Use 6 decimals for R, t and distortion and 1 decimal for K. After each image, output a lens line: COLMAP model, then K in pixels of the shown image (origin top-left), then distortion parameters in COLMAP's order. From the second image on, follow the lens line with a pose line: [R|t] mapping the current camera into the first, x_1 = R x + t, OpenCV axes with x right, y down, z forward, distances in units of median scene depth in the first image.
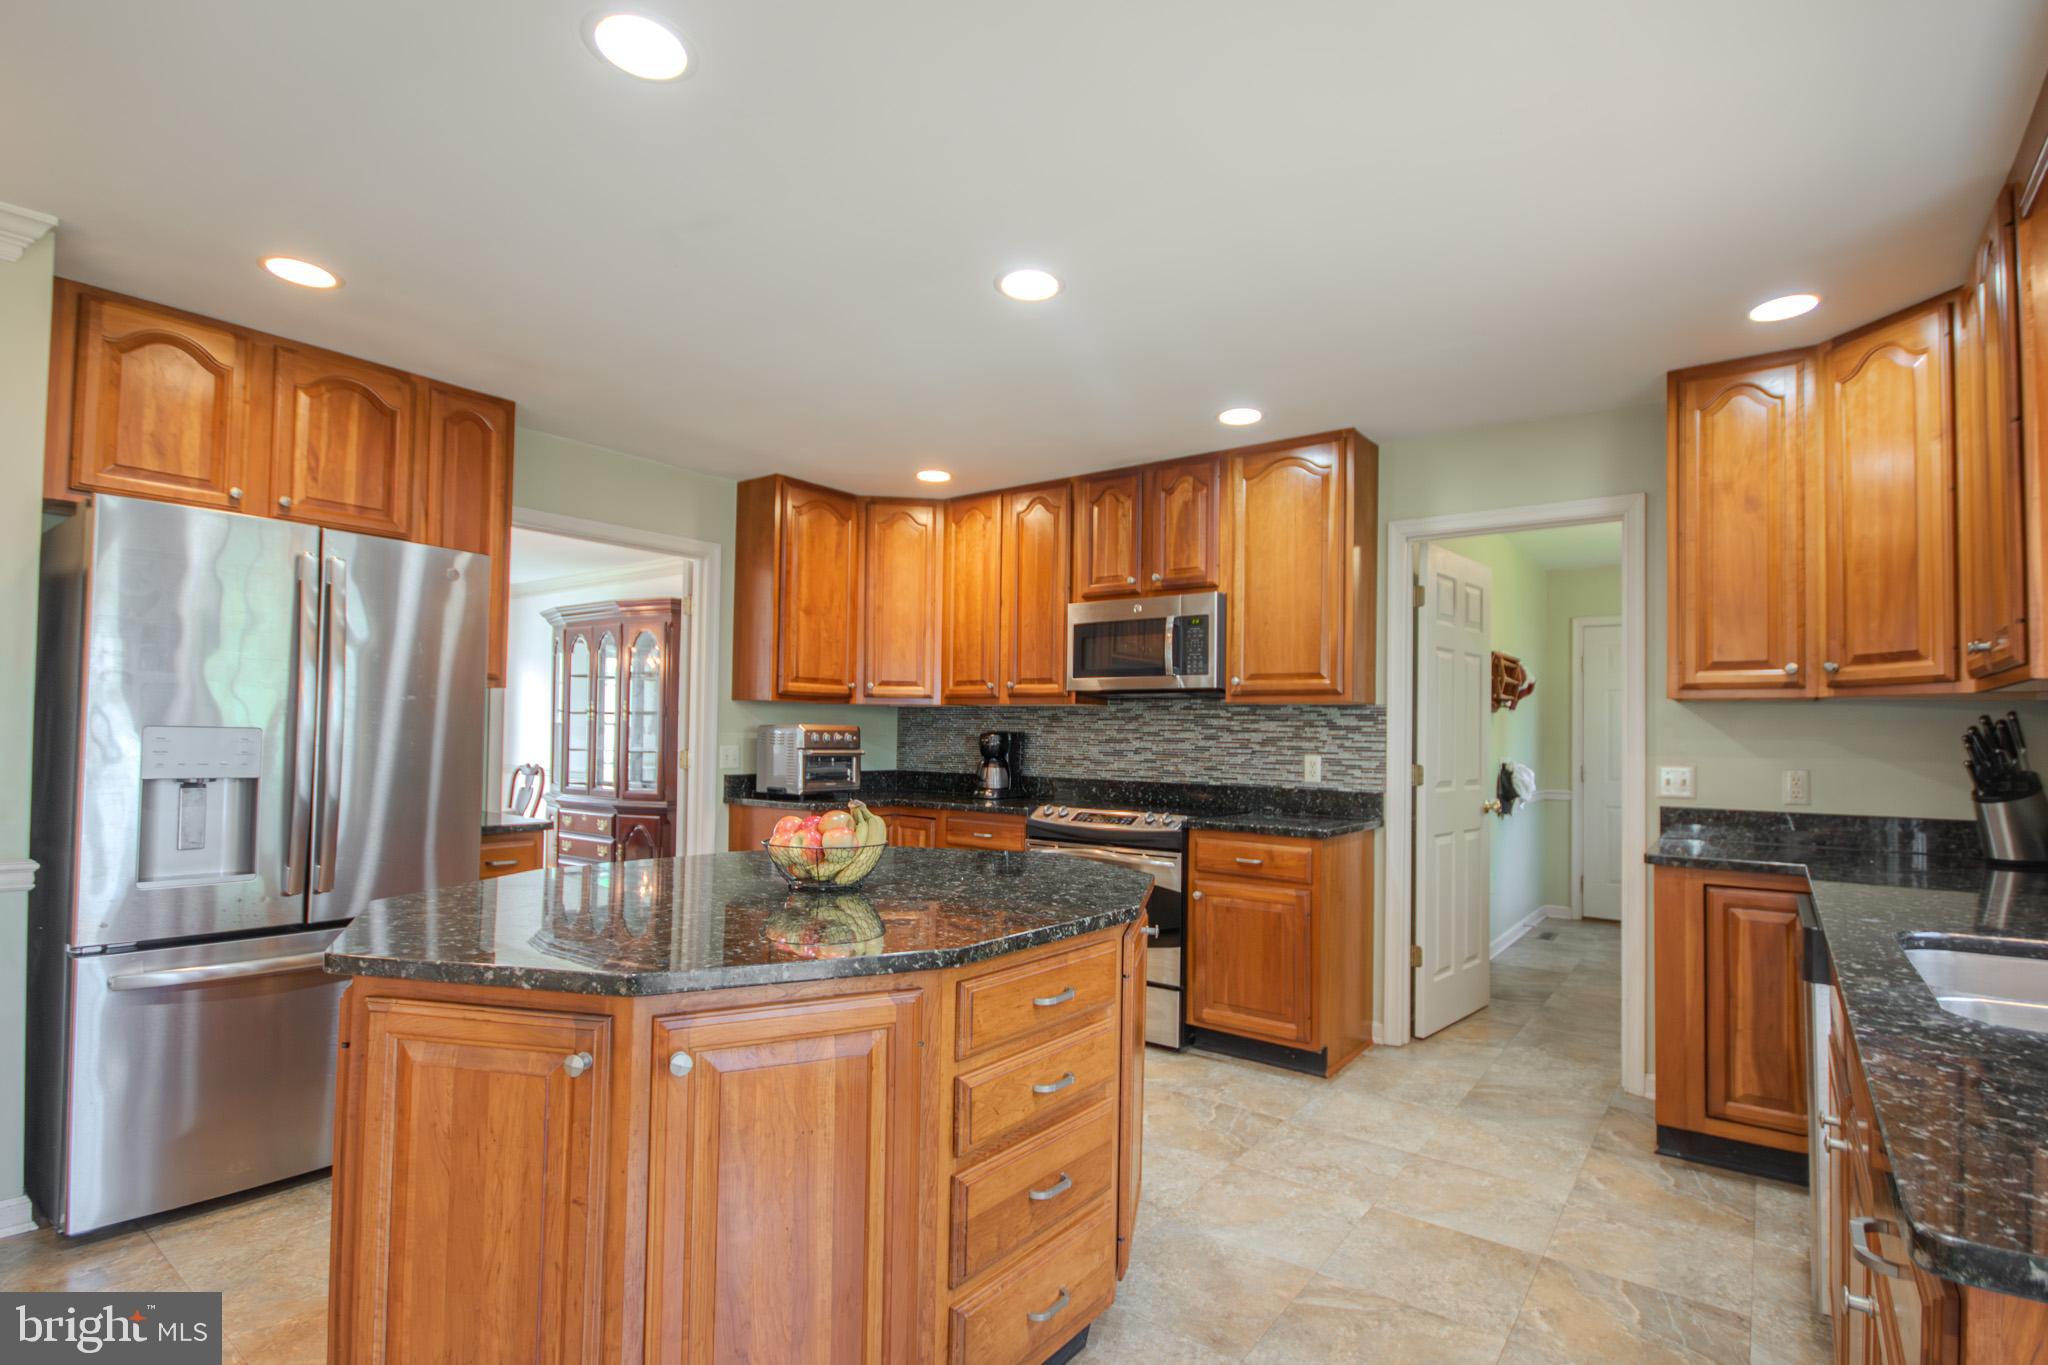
lens RADIAL K [[996.2, 0, 1017.5], [0, 996.2, 712.9], [0, 0, 1]] dist [-0.001379, -0.000585]
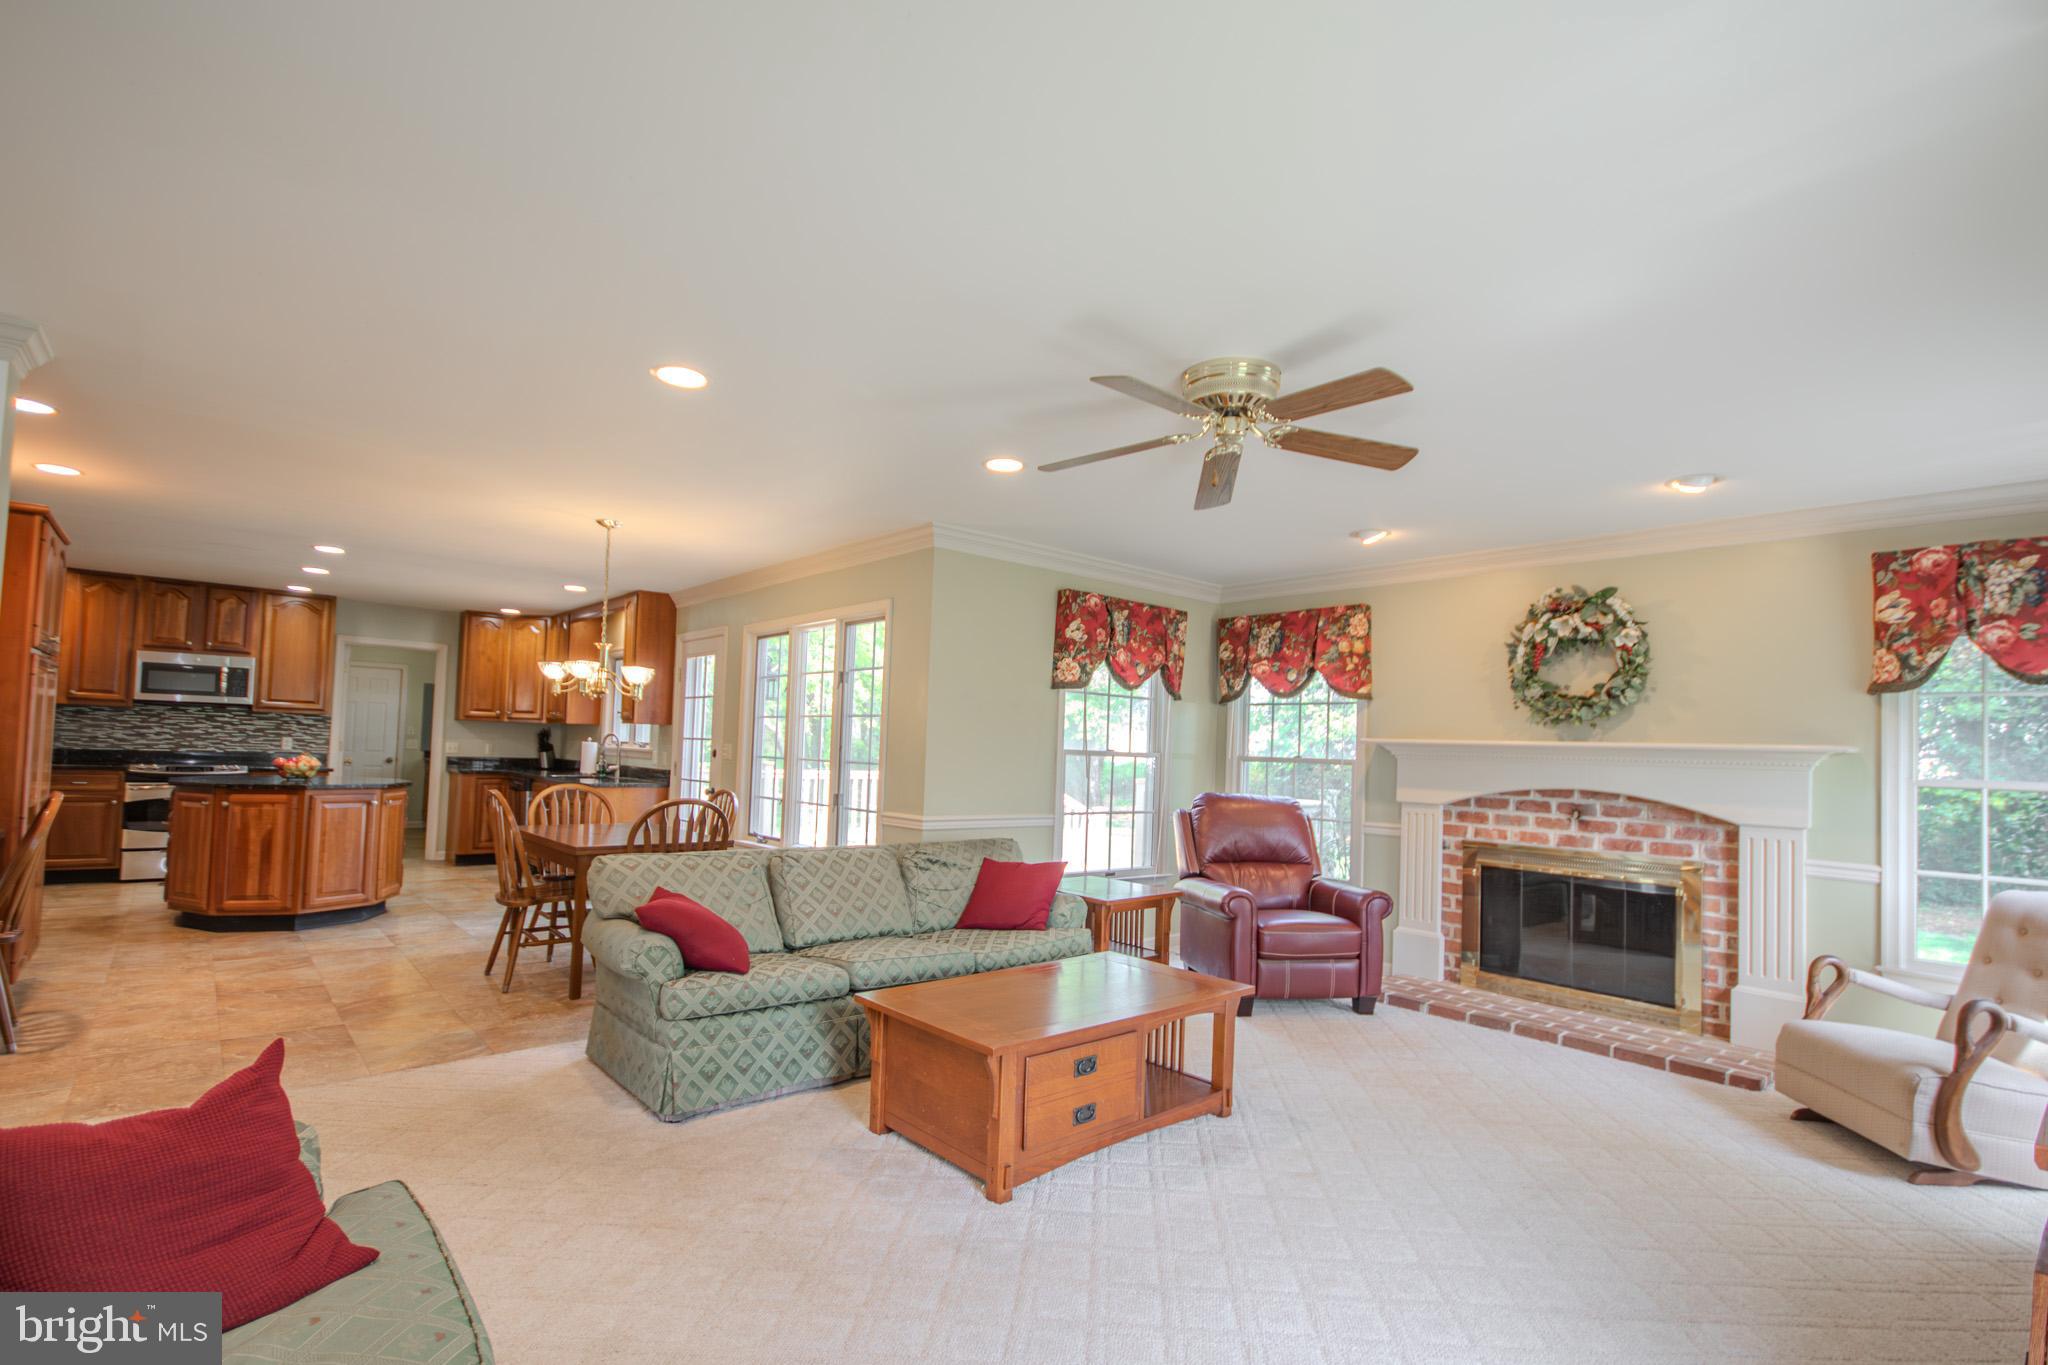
lens RADIAL K [[961.1, 0, 1030.1], [0, 961.1, 713.4], [0, 0, 1]] dist [0.010041, -0.006537]
pose [[0.212065, 0.030372, 0.976783, -1.319198], [-0.051176, 0.998491, -0.019936, -0.045847], [-0.975915, -0.045760, 0.213299, -0.937545]]
